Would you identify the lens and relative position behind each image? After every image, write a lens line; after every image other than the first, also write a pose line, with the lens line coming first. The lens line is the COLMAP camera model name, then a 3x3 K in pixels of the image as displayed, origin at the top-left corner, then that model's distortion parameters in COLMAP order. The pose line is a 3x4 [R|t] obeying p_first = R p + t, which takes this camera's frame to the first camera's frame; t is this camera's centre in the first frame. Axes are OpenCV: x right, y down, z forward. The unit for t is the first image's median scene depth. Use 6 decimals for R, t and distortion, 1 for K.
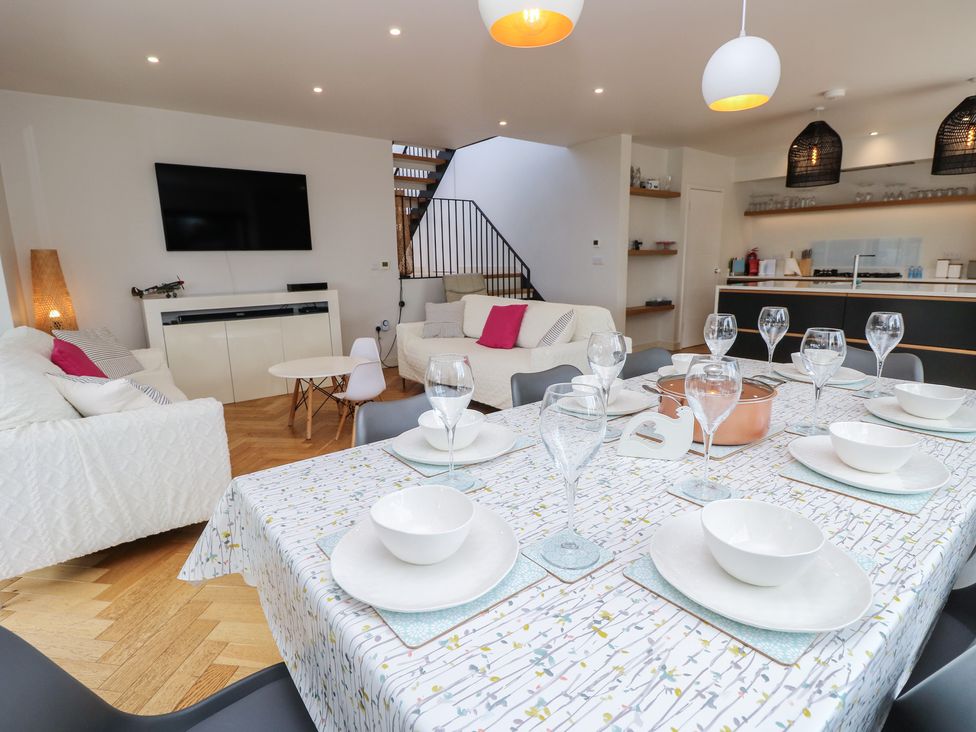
lens RADIAL K [[512.1, 0, 488.1], [0, 512.1, 365.0], [0, 0, 1]] dist [0.002870, -0.014853]
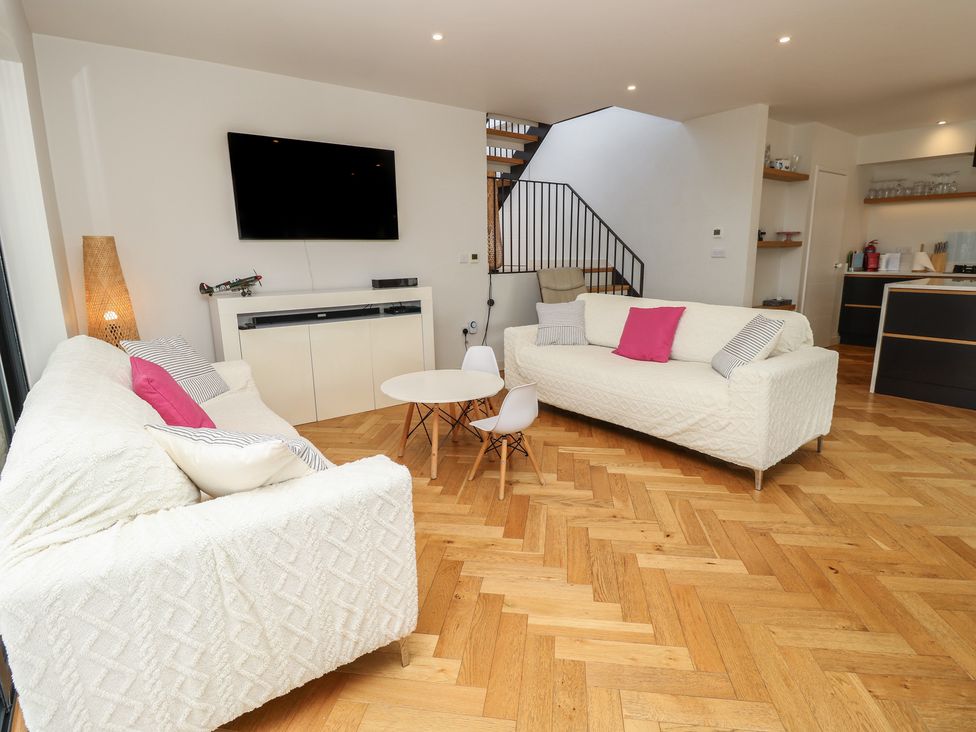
lens RADIAL K [[512.1, 0, 489.0], [0, 512.1, 361.2], [0, 0, 1]] dist [0.002870, -0.014853]
pose [[0.999705, 0.007995, -0.022922, -0.155301], [-0.007856, 0.999950, 0.006126, -0.025729], [0.022970, -0.005944, 0.999718, 0.135289]]
